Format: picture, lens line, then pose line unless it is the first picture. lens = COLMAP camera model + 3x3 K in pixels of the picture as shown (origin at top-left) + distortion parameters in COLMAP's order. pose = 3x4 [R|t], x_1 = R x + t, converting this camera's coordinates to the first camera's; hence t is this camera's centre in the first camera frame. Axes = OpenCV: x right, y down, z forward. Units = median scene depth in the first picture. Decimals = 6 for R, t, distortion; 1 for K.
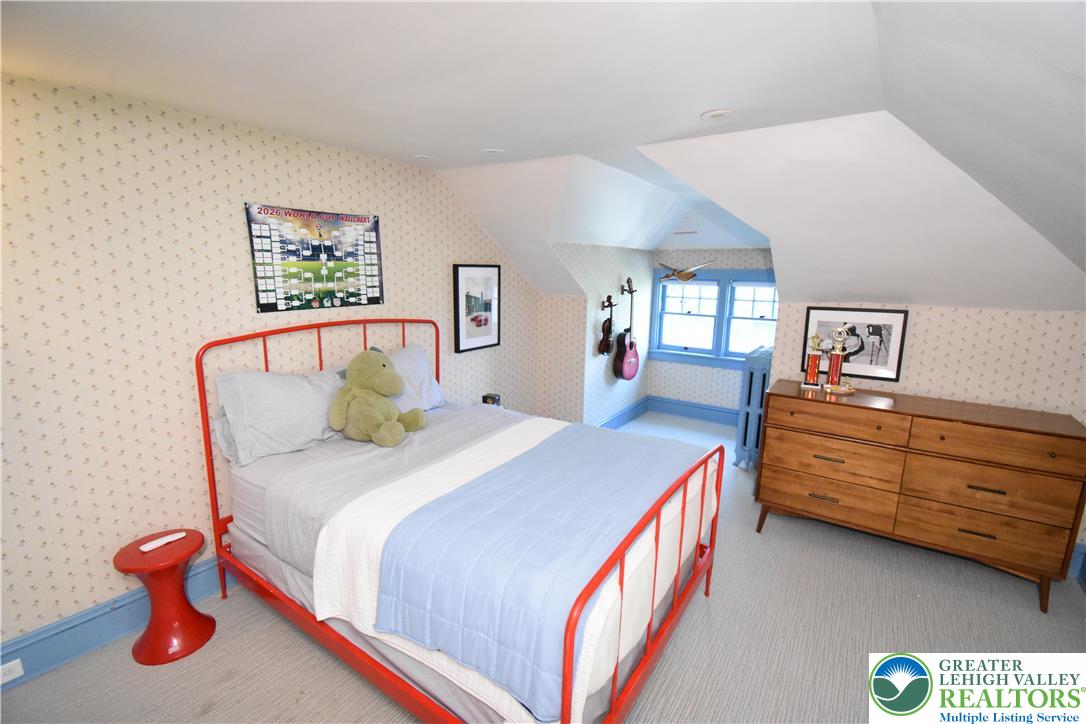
lens RADIAL K [[482.7, 0, 543.0], [0, 482.7, 362.0], [0, 0, 1]] dist [0.021689, -0.026430]
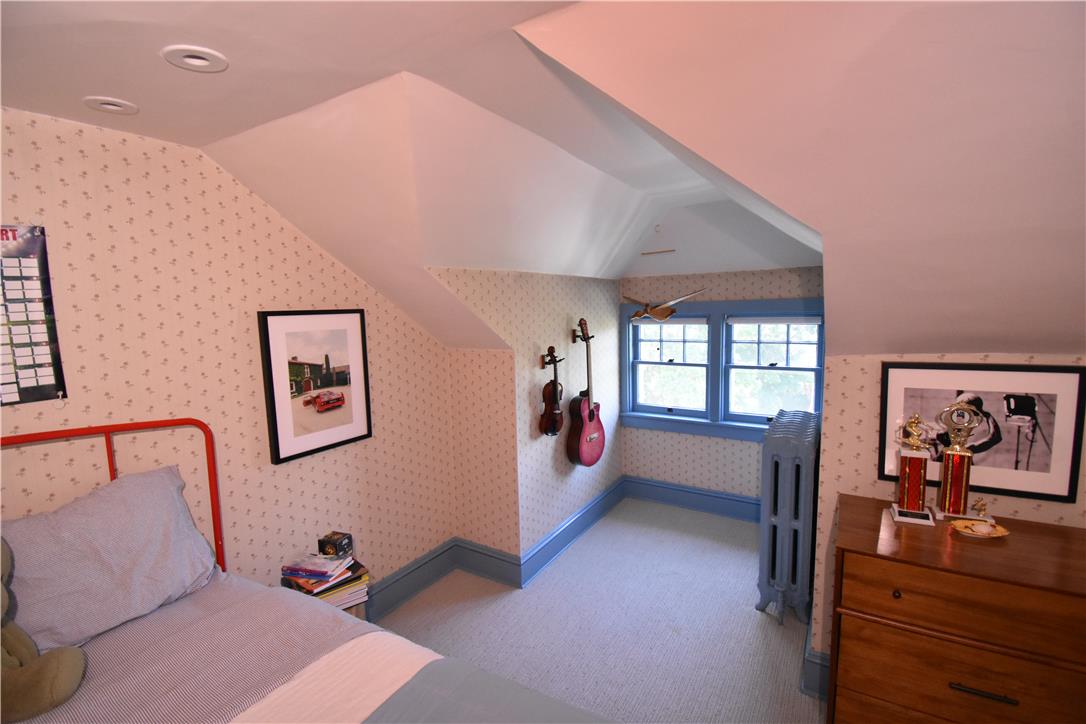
lens RADIAL K [[482.7, 0, 543.0], [0, 482.7, 362.0], [0, 0, 1]] dist [0.021689, -0.026430]
pose [[0.998548, -0.044997, 0.029613, 0.106219], [0.047152, 0.995943, -0.076638, -0.066177], [-0.026045, 0.077923, 0.996619, 0.337614]]
